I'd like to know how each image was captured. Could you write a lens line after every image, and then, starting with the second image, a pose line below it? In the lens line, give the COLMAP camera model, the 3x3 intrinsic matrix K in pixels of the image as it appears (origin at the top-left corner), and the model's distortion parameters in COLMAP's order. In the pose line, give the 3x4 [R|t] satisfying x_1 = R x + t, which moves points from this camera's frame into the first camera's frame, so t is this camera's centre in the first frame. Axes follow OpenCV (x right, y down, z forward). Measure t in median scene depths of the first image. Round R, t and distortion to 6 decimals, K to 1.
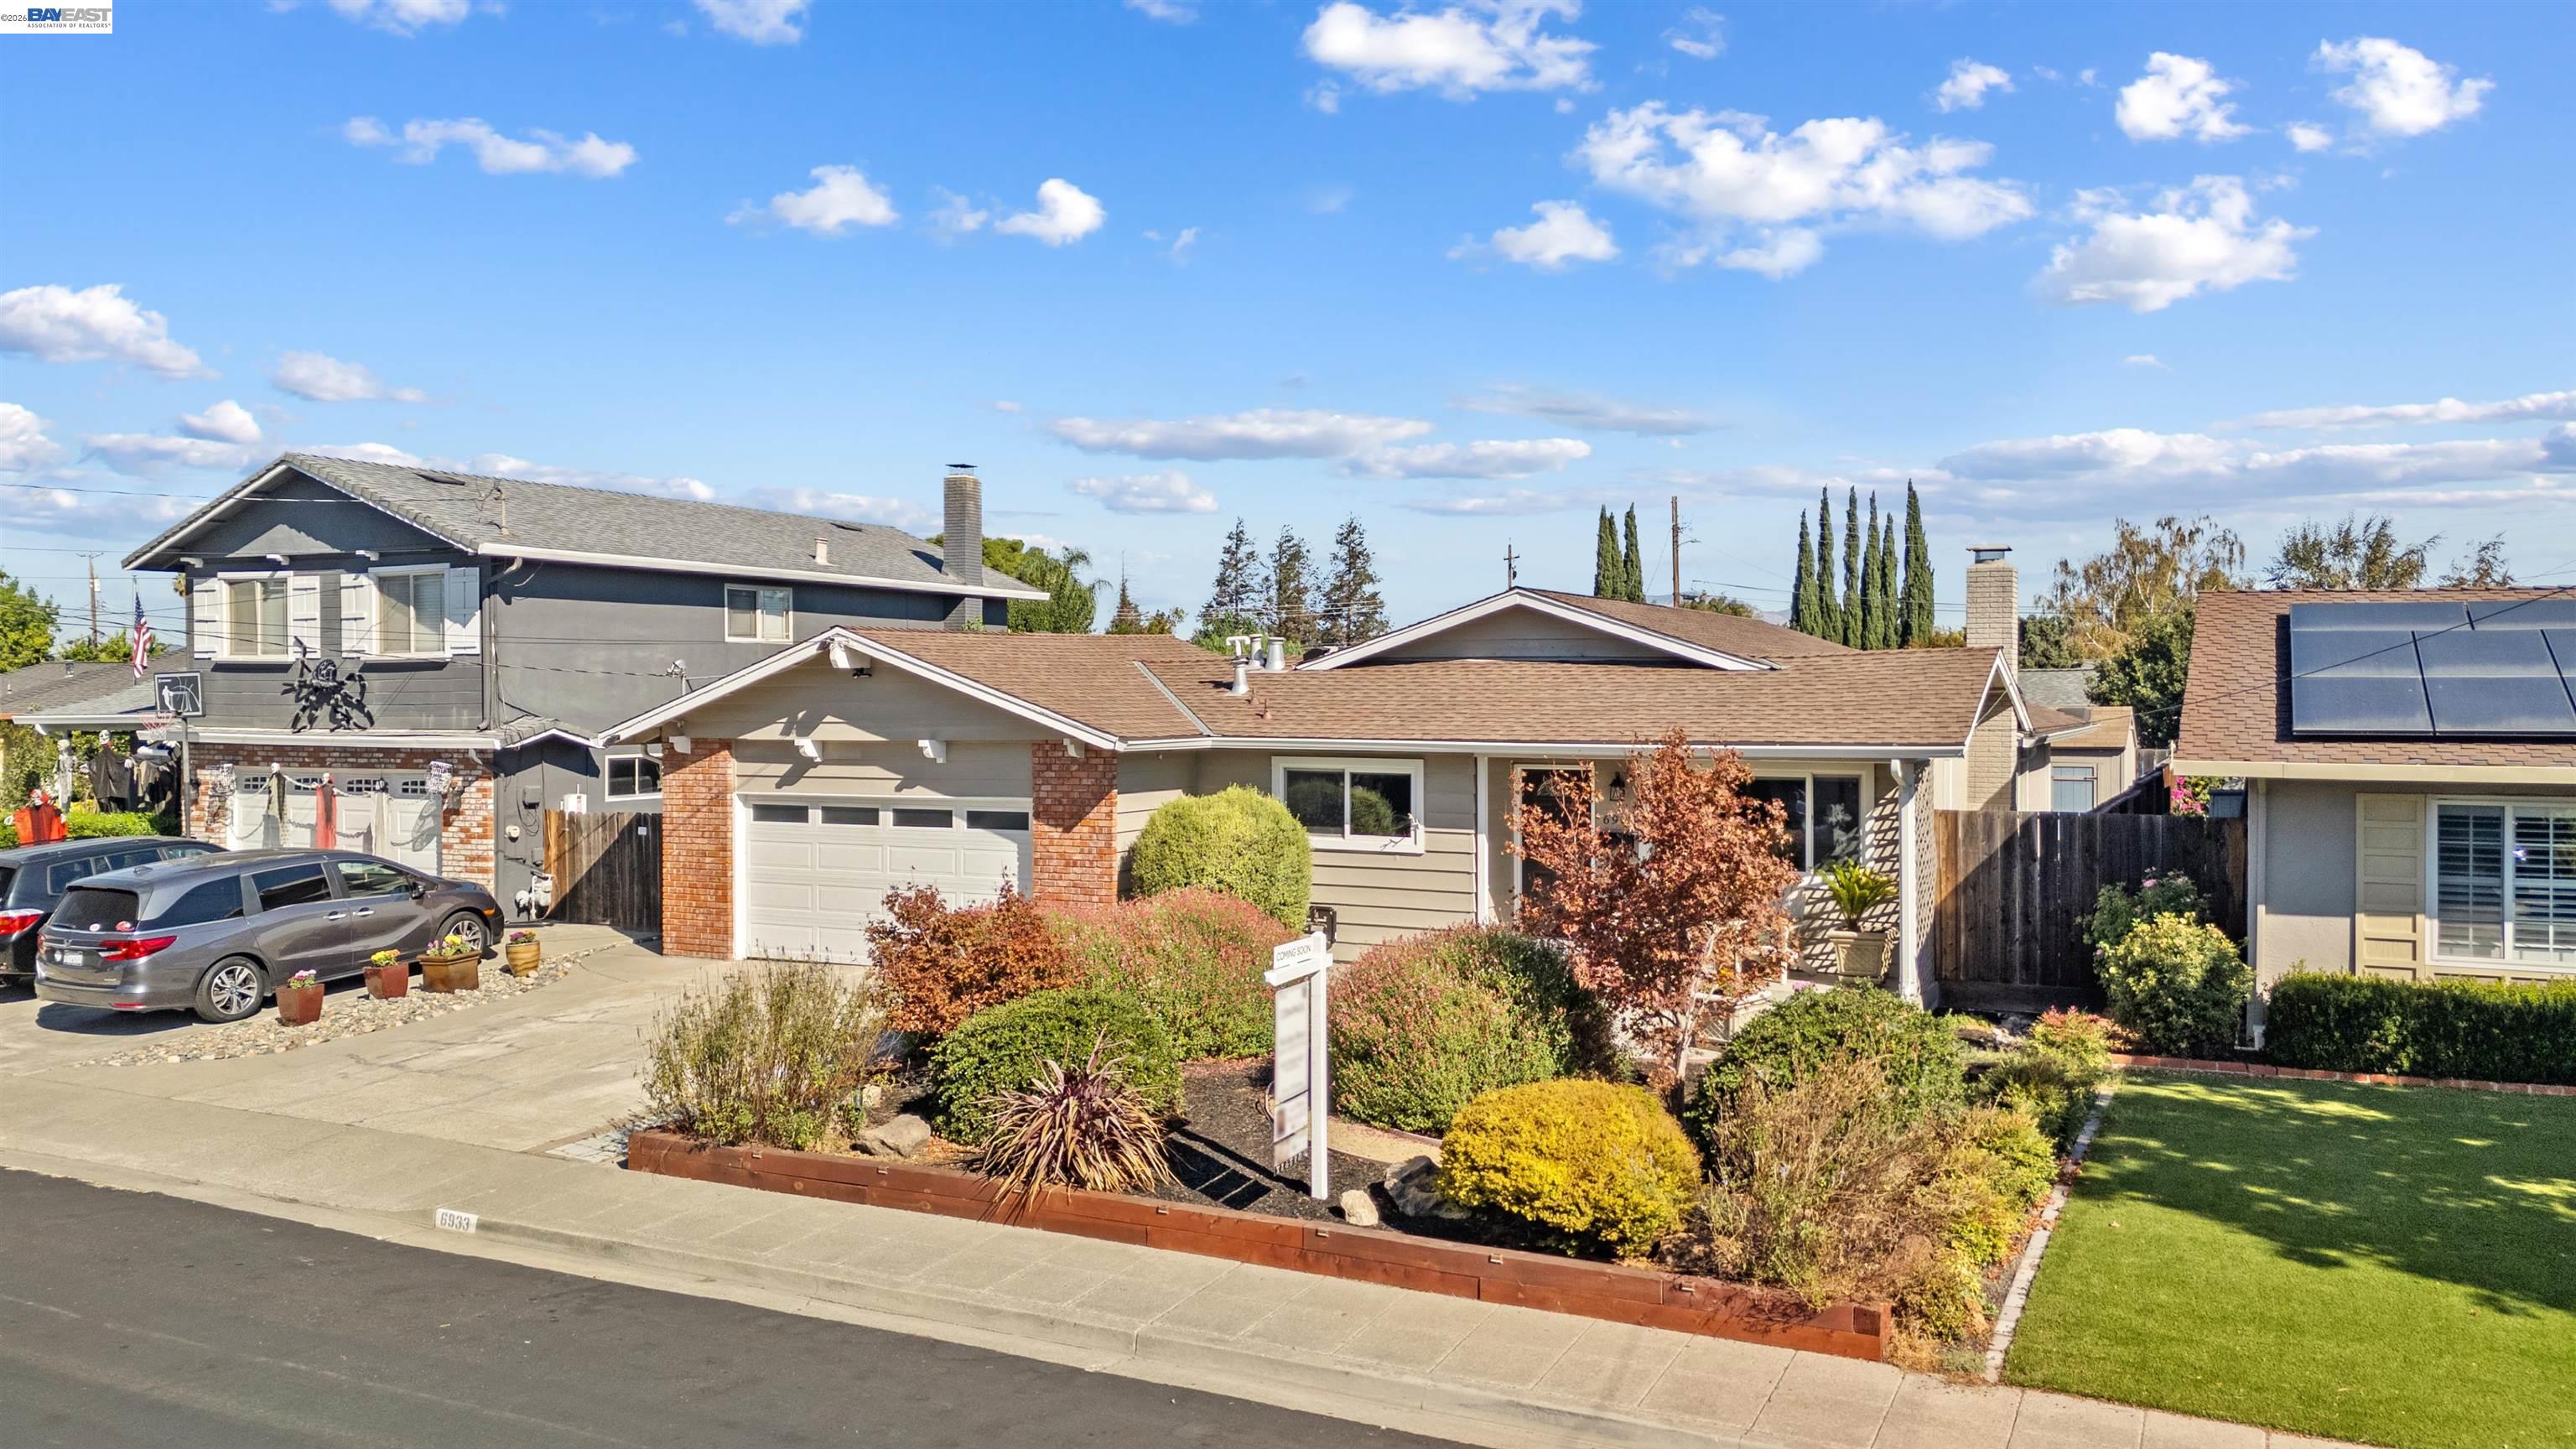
lens RADIAL K [[1888.0, 0, 1295.7], [0, 1888.0, 713.0], [0, 0, 1]] dist [0.077612, -0.078357]
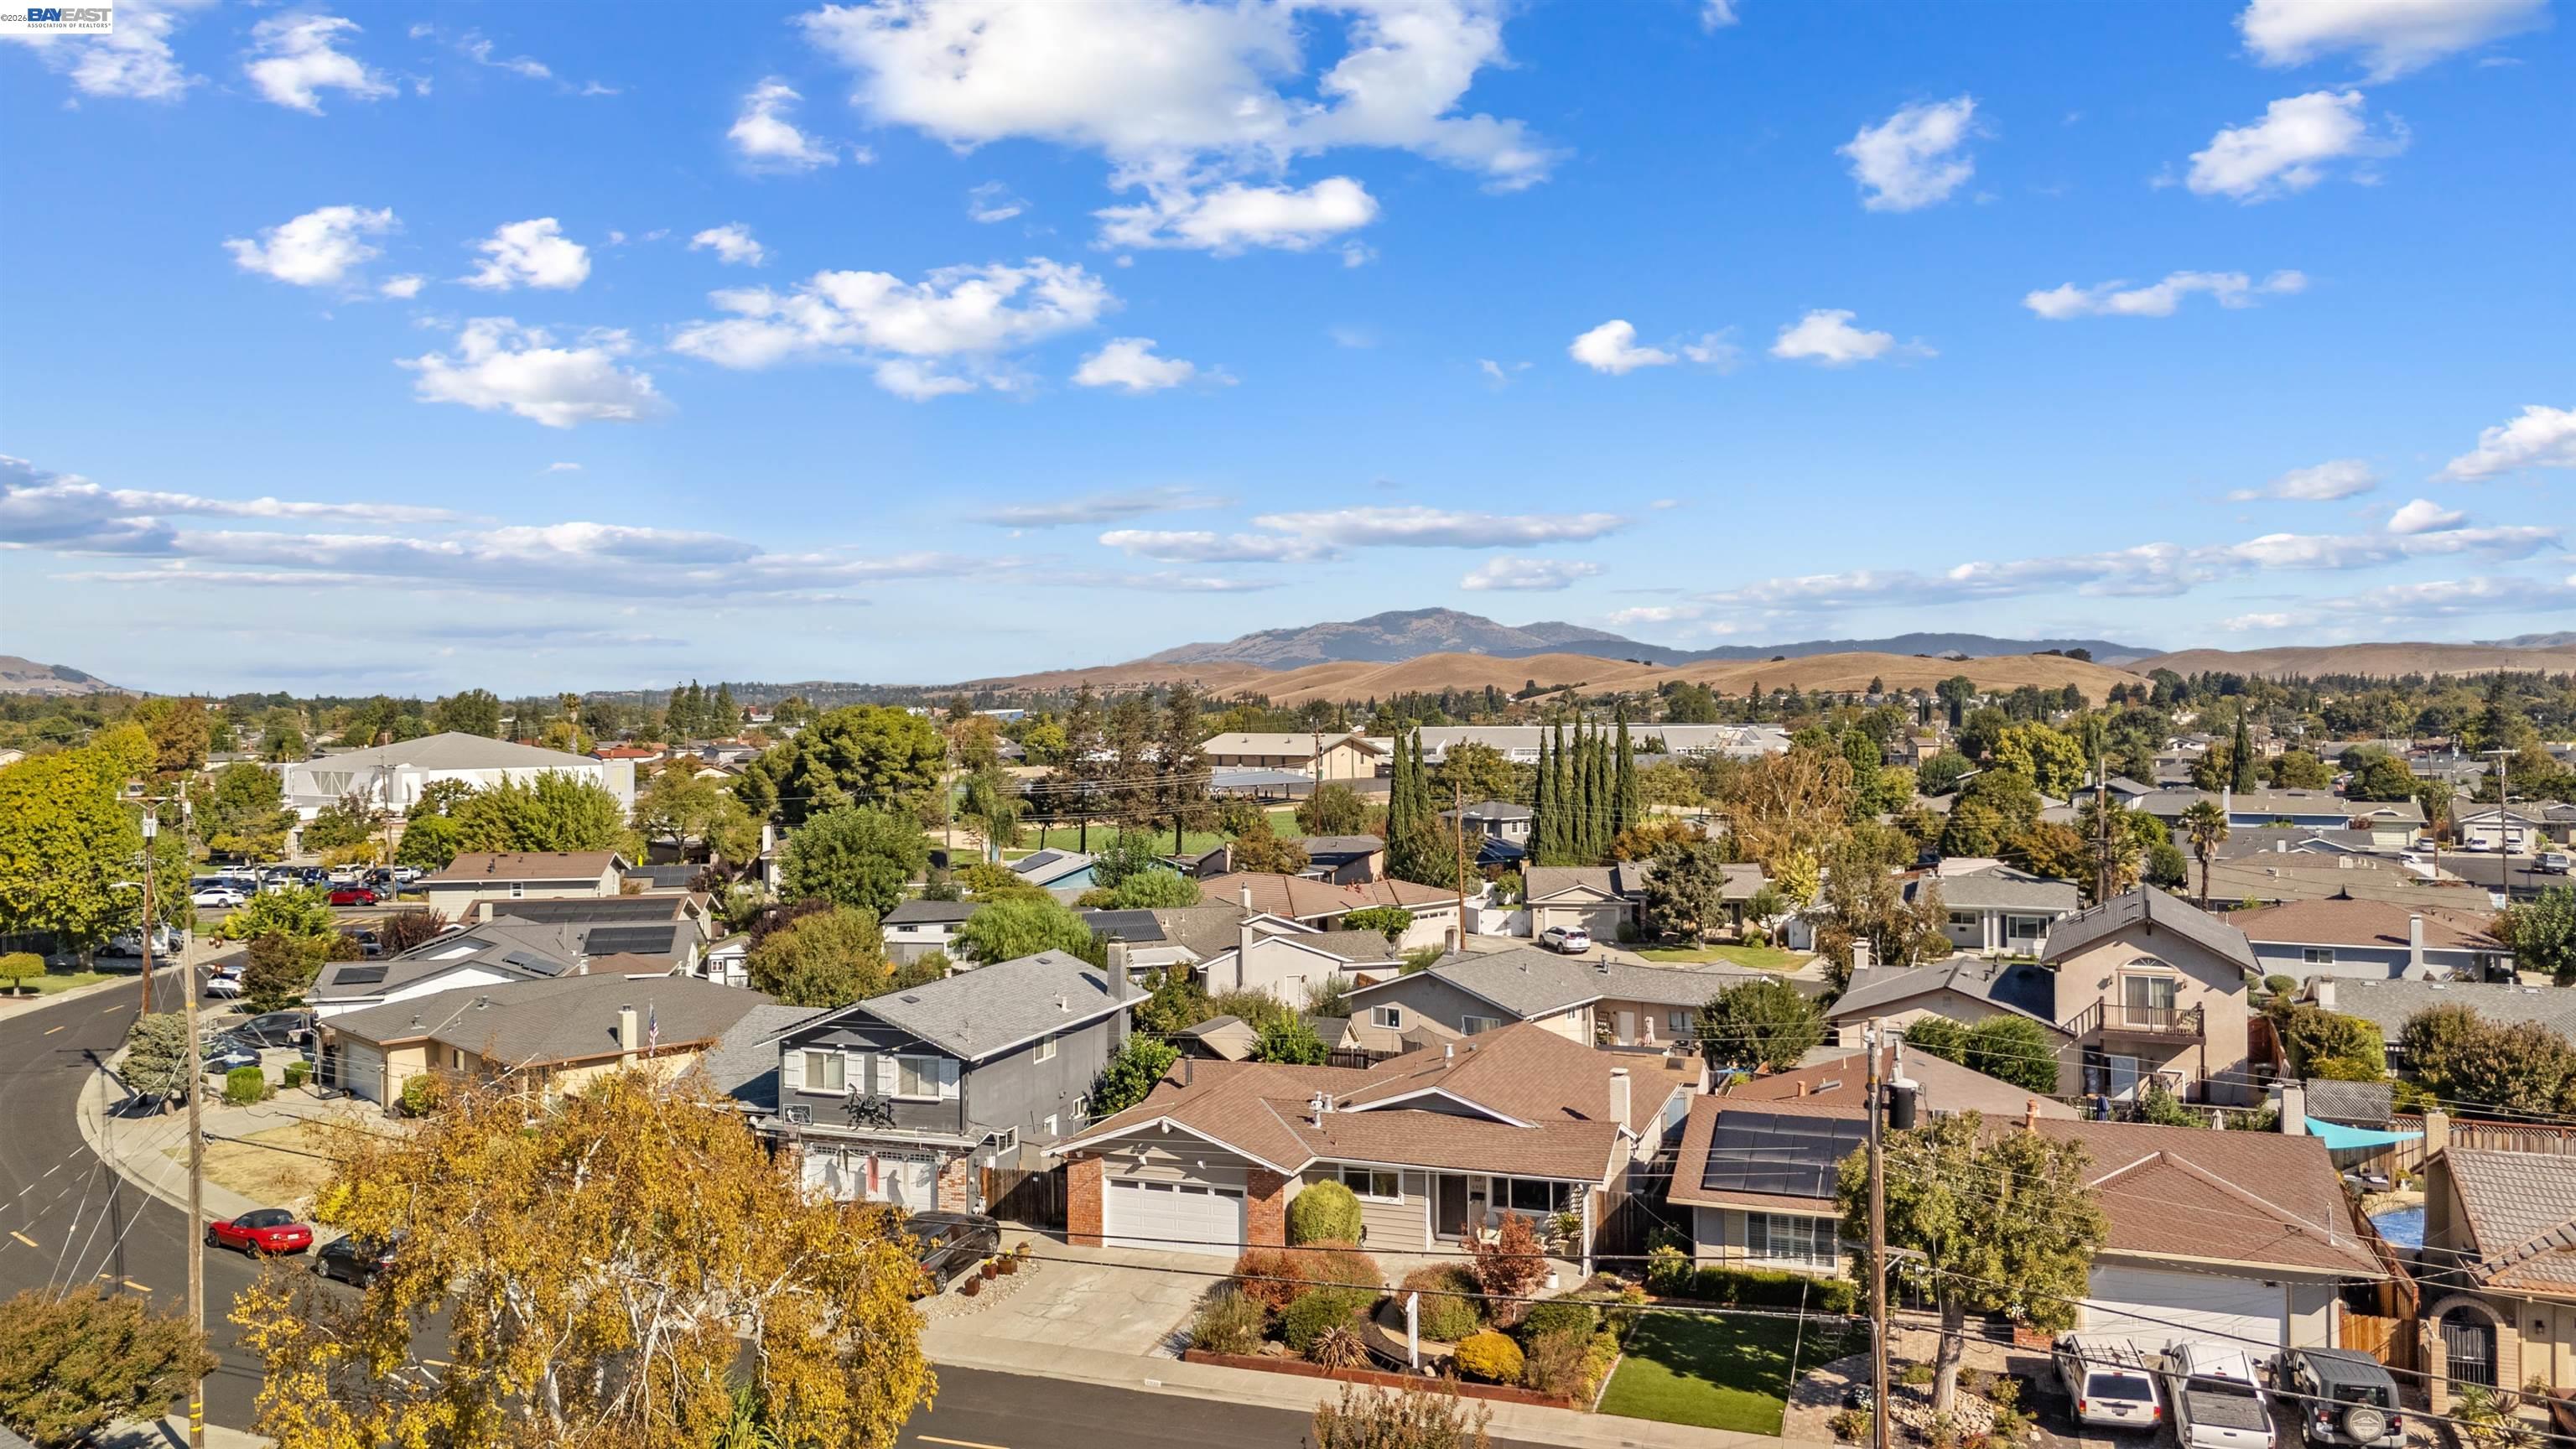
lens RADIAL K [[1888.0, 0, 1295.7], [0, 1888.0, 713.0], [0, 0, 1]] dist [0.077612, -0.078357]
pose [[0.991247, -0.002038, 0.132004, -0.403450], [0.003019, 0.999969, -0.007228, -0.559031], [-0.131985, 0.007563, 0.991223, -1.483399]]
